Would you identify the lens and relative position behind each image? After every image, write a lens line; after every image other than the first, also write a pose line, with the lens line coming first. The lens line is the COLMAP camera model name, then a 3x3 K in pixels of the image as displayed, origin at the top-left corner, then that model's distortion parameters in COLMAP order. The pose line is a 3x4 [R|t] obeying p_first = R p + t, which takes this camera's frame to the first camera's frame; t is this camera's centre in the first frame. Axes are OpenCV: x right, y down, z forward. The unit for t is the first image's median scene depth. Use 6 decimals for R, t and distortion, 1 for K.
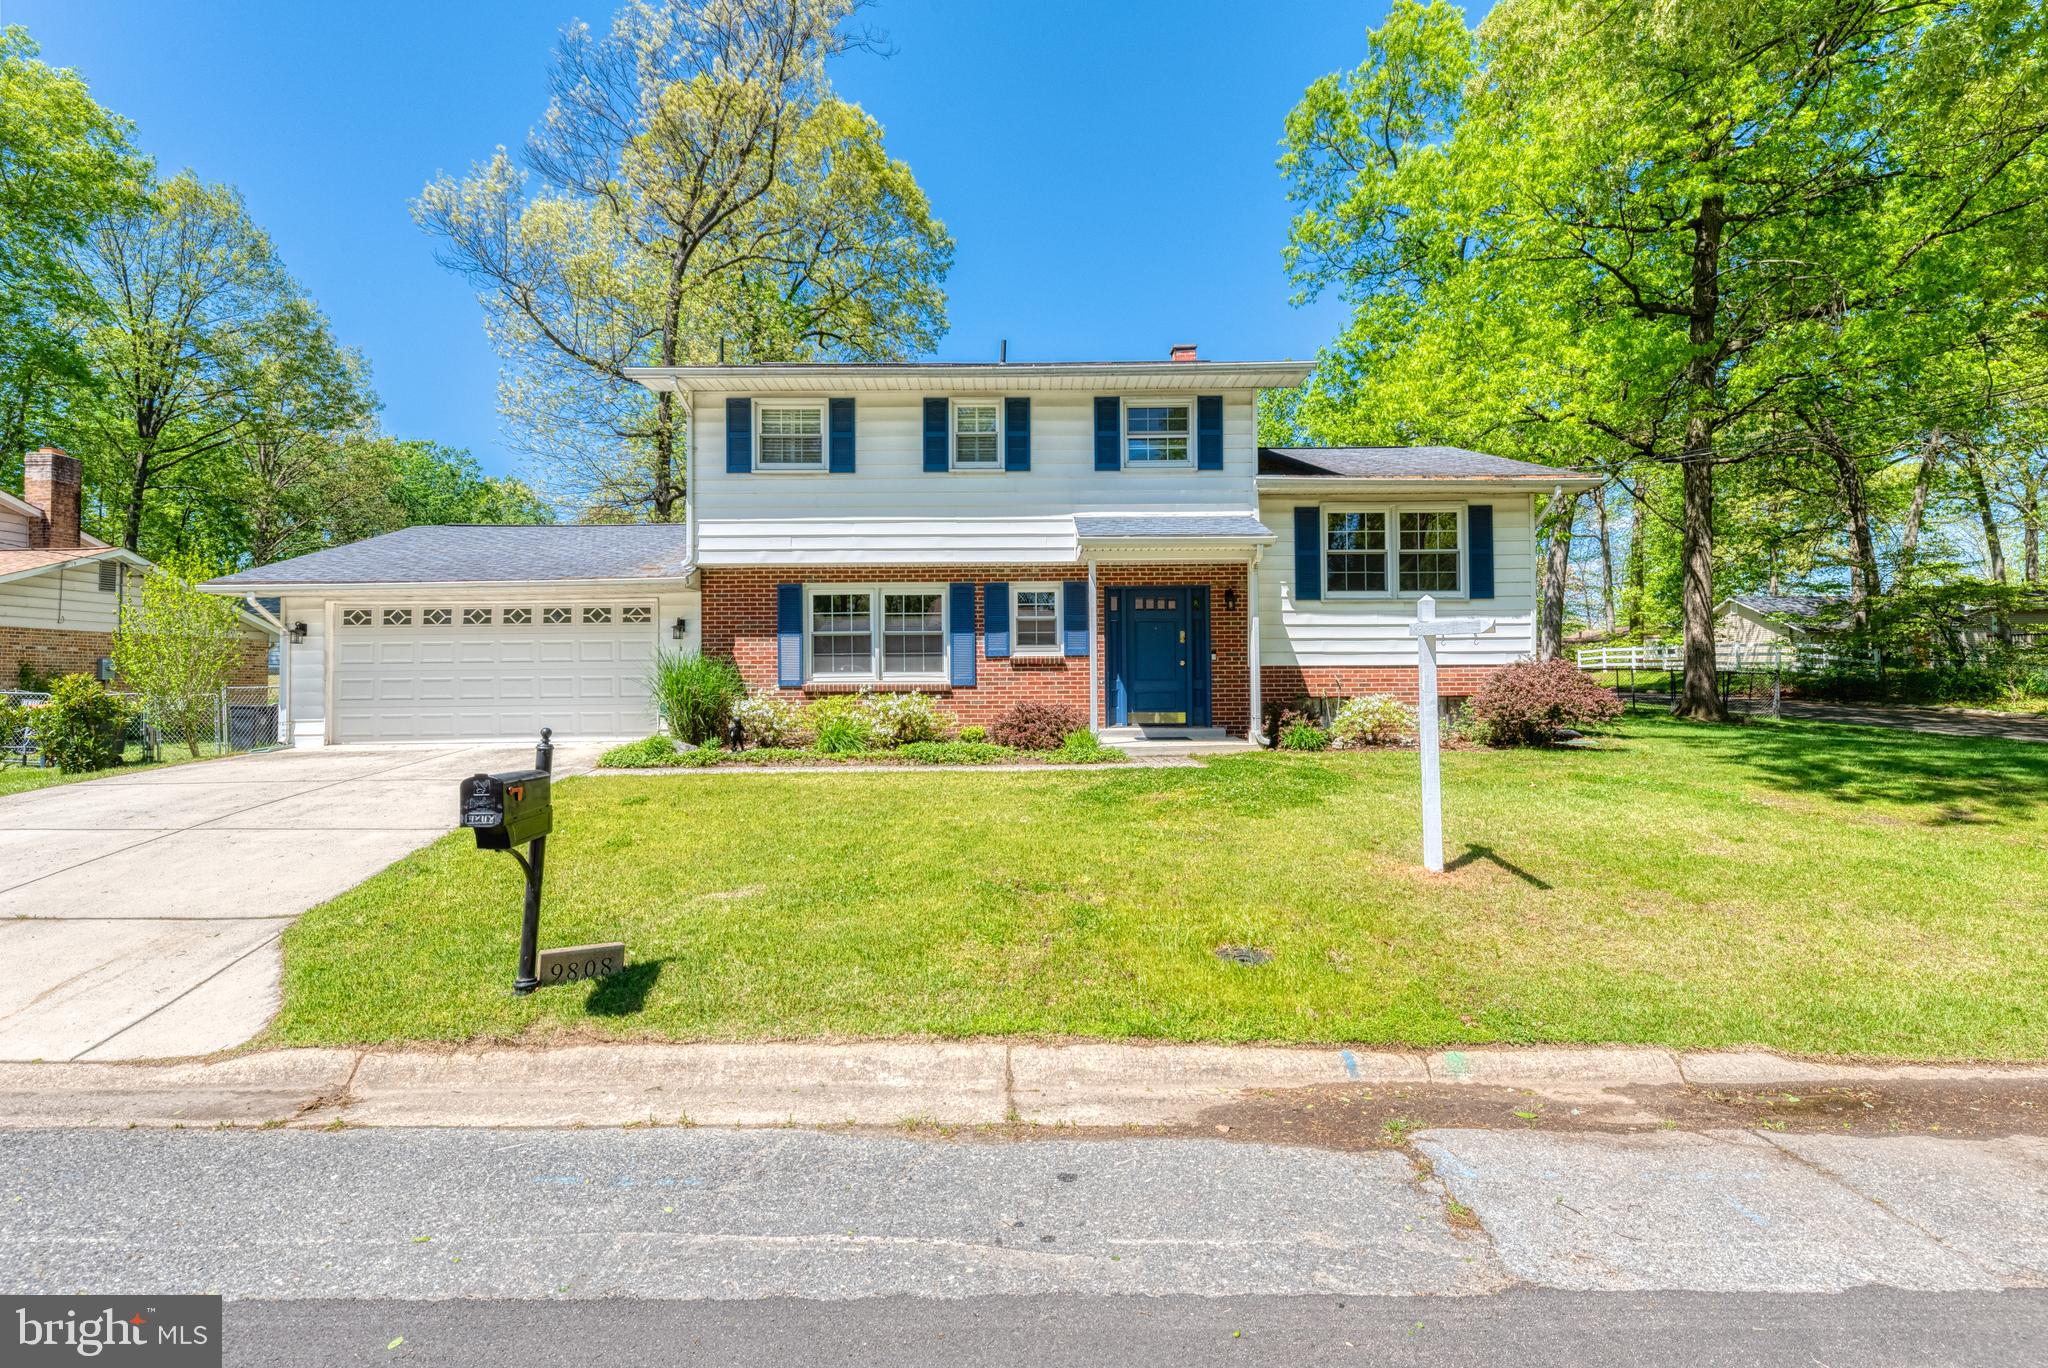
lens RADIAL K [[993.5, 0, 1024.0], [0, 993.5, 668.4], [0, 0, 1]] dist [-0.002493, 0.000049]
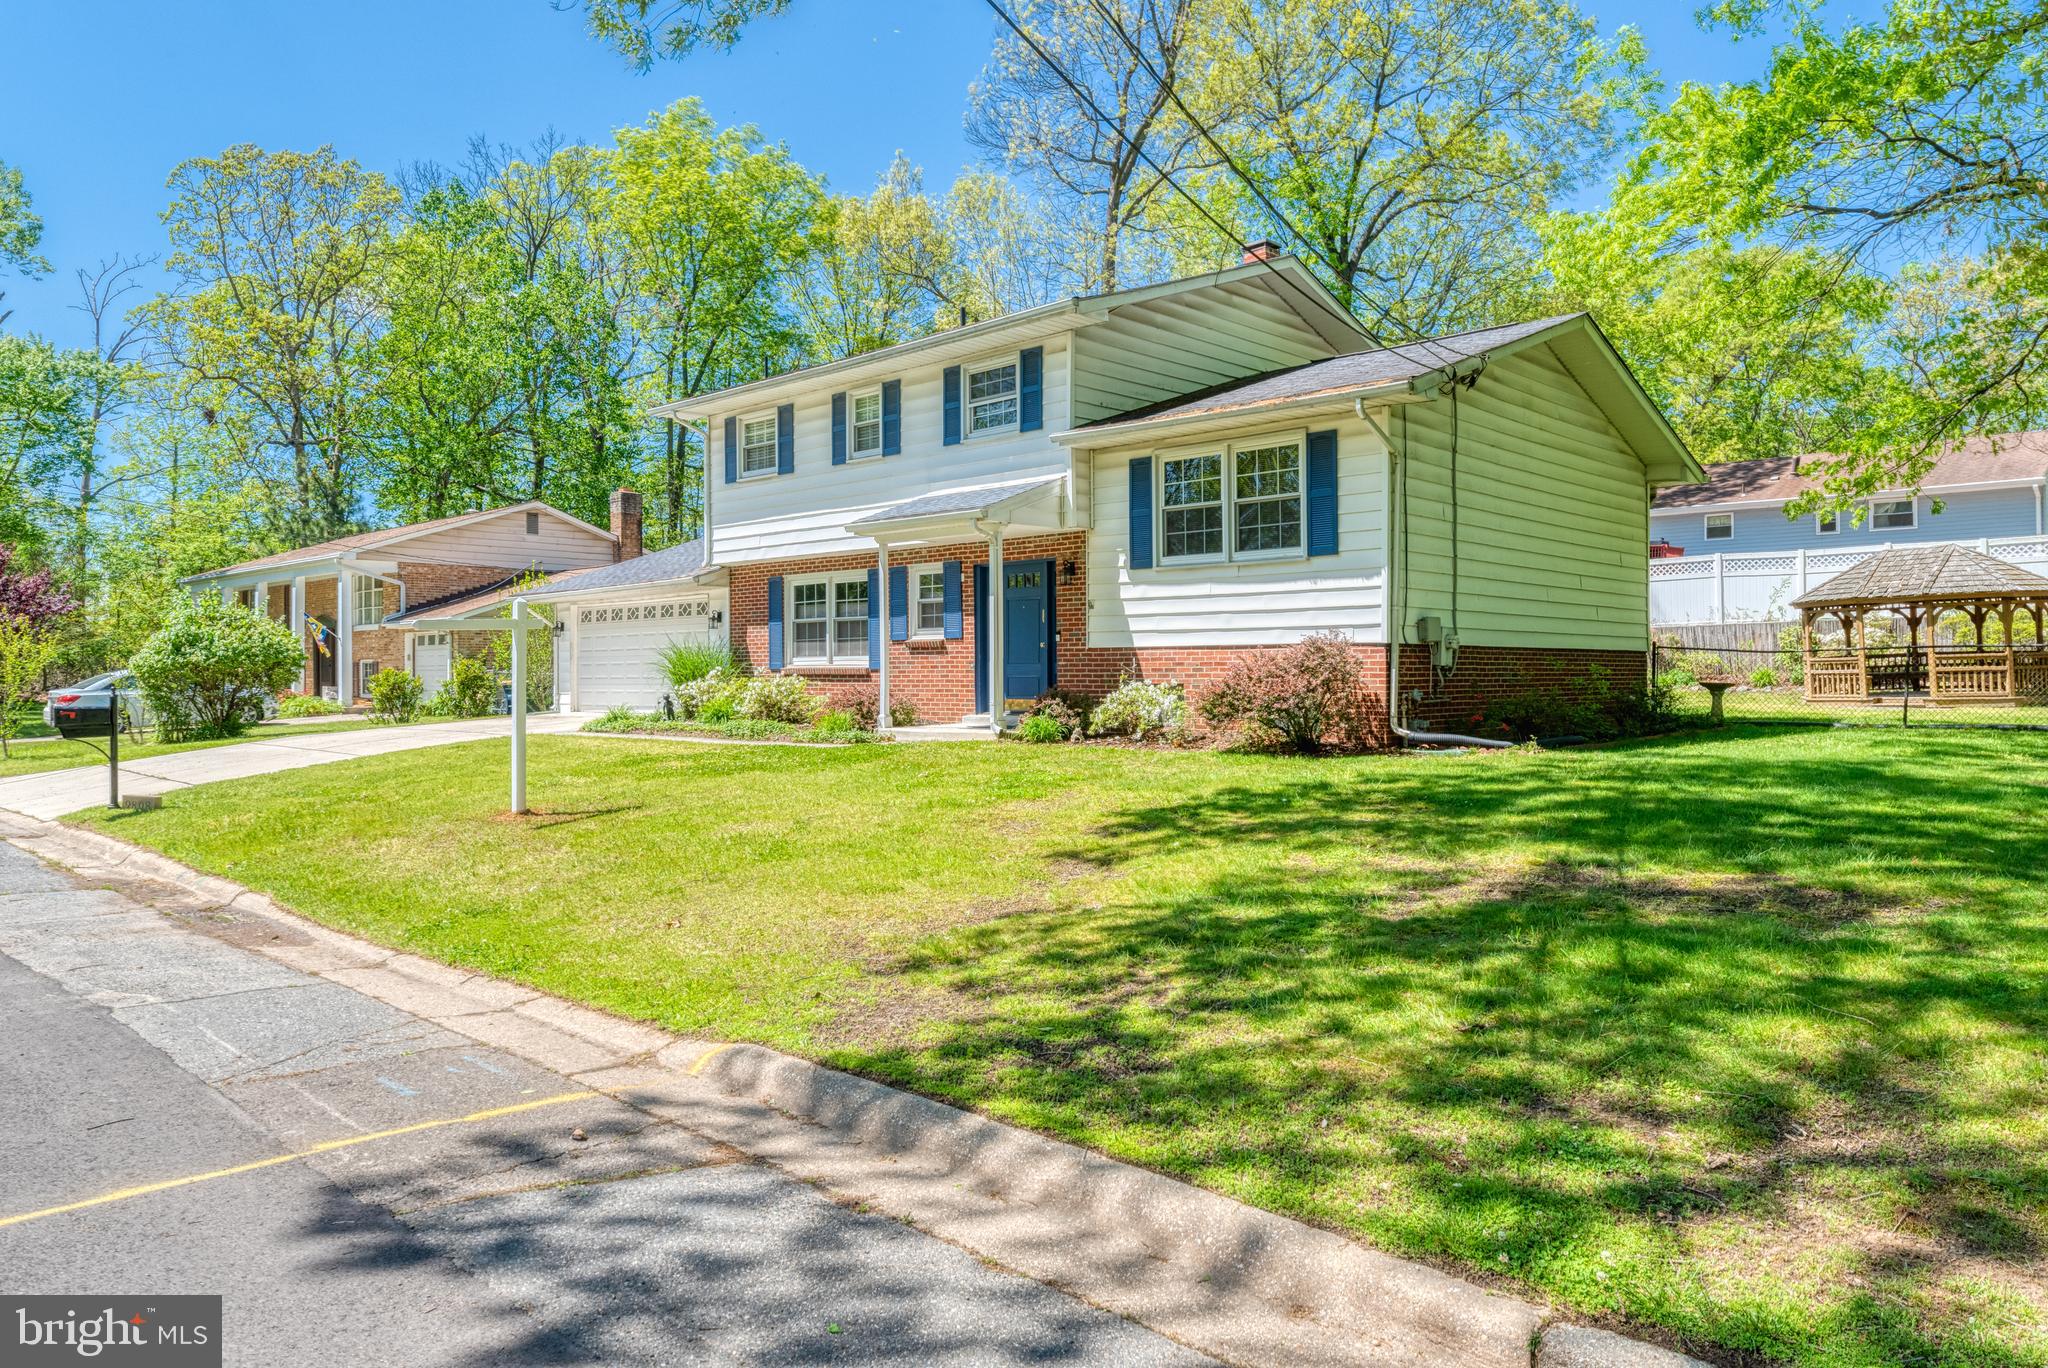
lens RADIAL K [[1391.3, 0, 1021.6], [0, 1391.3, 689.0], [0, 0, 1]] dist [-0.003188, -0.000204]
pose [[0.709190, 0.012944, -0.704899, 1.048447], [0.006663, 0.999664, 0.025060, 0.002731], [0.704986, -0.022469, 0.708865, 0.090678]]
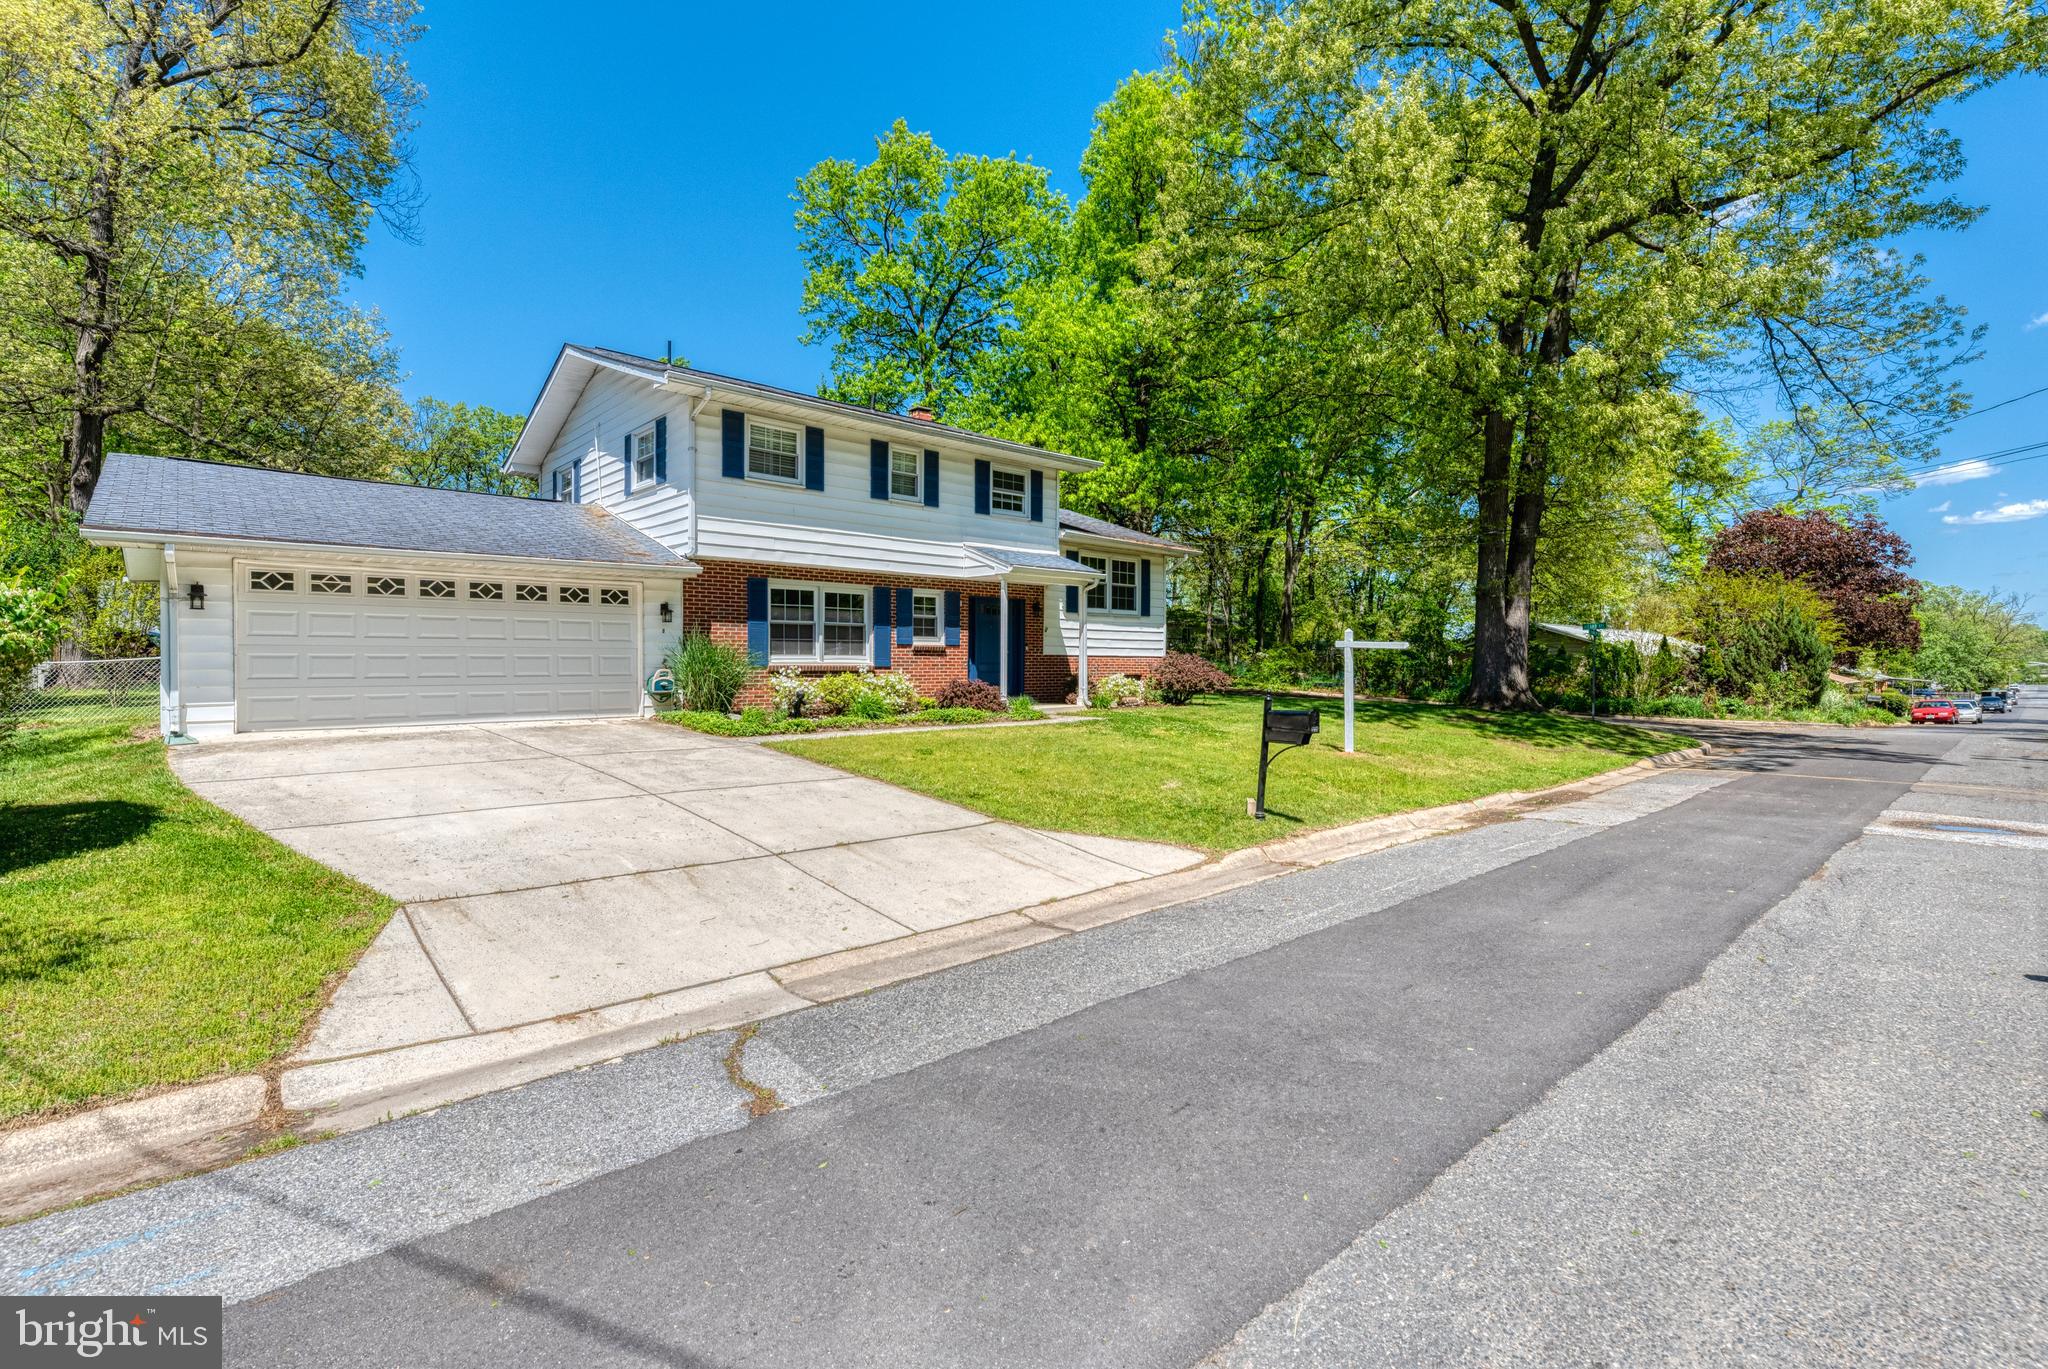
lens RADIAL K [[918.0, 0, 1021.7], [0, 918.0, 675.8], [0, 0, 1]] dist [0.002796, -0.000014]
pose [[0.747115, 0.000171, 0.664694, -0.713567], [-0.015716, 0.999725, 0.017408, 0.005396], [-0.664509, -0.023452, 0.746913, -0.005963]]
